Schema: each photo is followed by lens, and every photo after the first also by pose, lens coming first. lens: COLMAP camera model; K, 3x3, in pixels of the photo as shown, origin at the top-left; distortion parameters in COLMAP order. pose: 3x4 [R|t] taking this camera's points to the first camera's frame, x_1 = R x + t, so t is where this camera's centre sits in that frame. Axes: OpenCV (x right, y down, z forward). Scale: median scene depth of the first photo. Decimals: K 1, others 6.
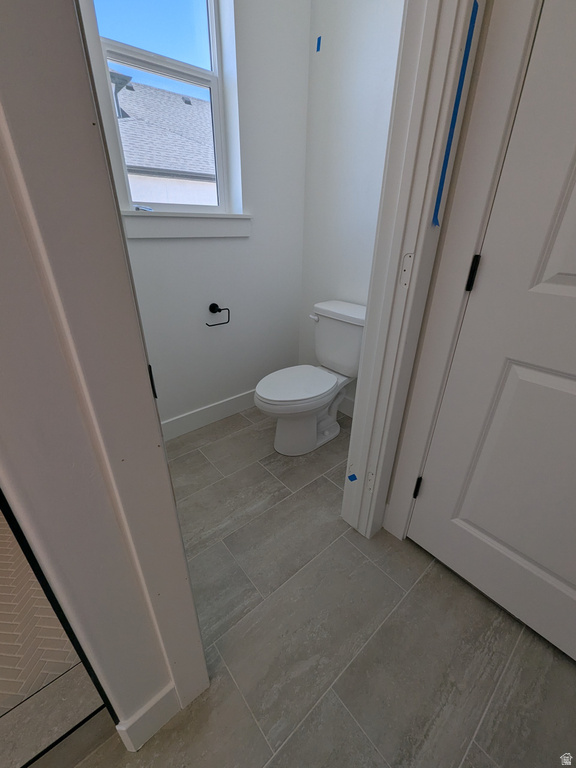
lens RADIAL K [[317.5, 0, 284.3], [0, 317.5, 379.7], [0, 0, 1]] dist [0.000129, 0.000051]
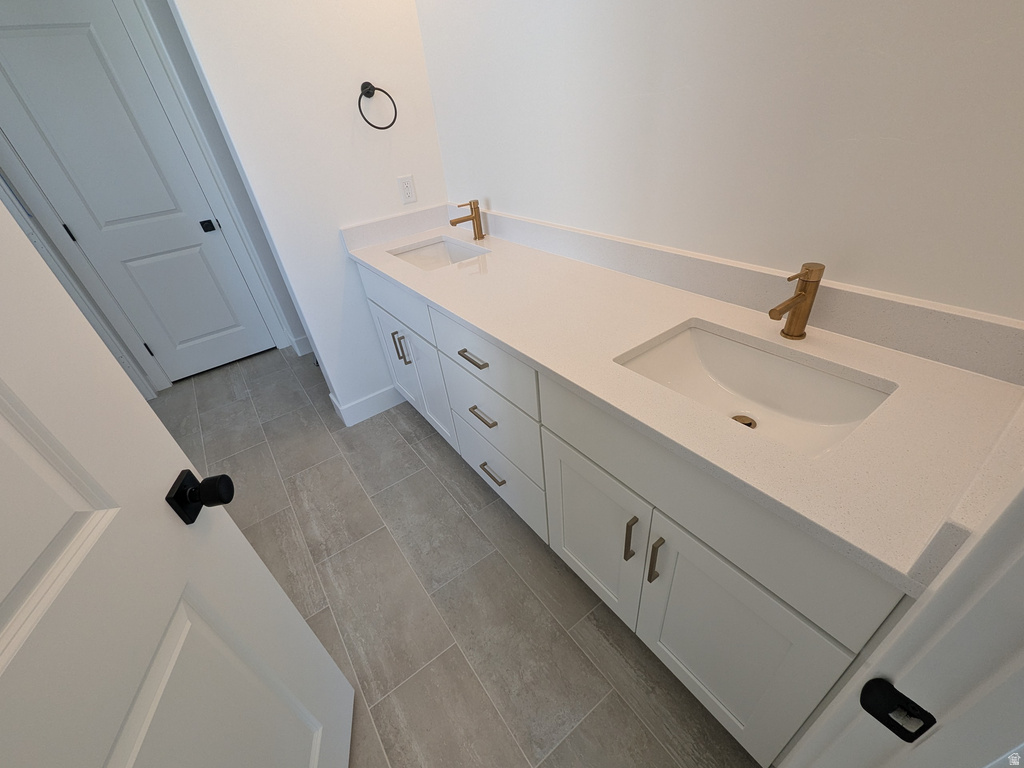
lens RADIAL K [[423.3, 0, 508.4], [0, 423.3, 389.3], [0, 0, 1]] dist [0.000129, 0.000051]
pose [[0.071658, -0.580186, 0.811326, -1.769054], [0.525354, 0.713396, 0.463756, 0.532966], [-0.847861, 0.393001, 0.355923, -1.743301]]
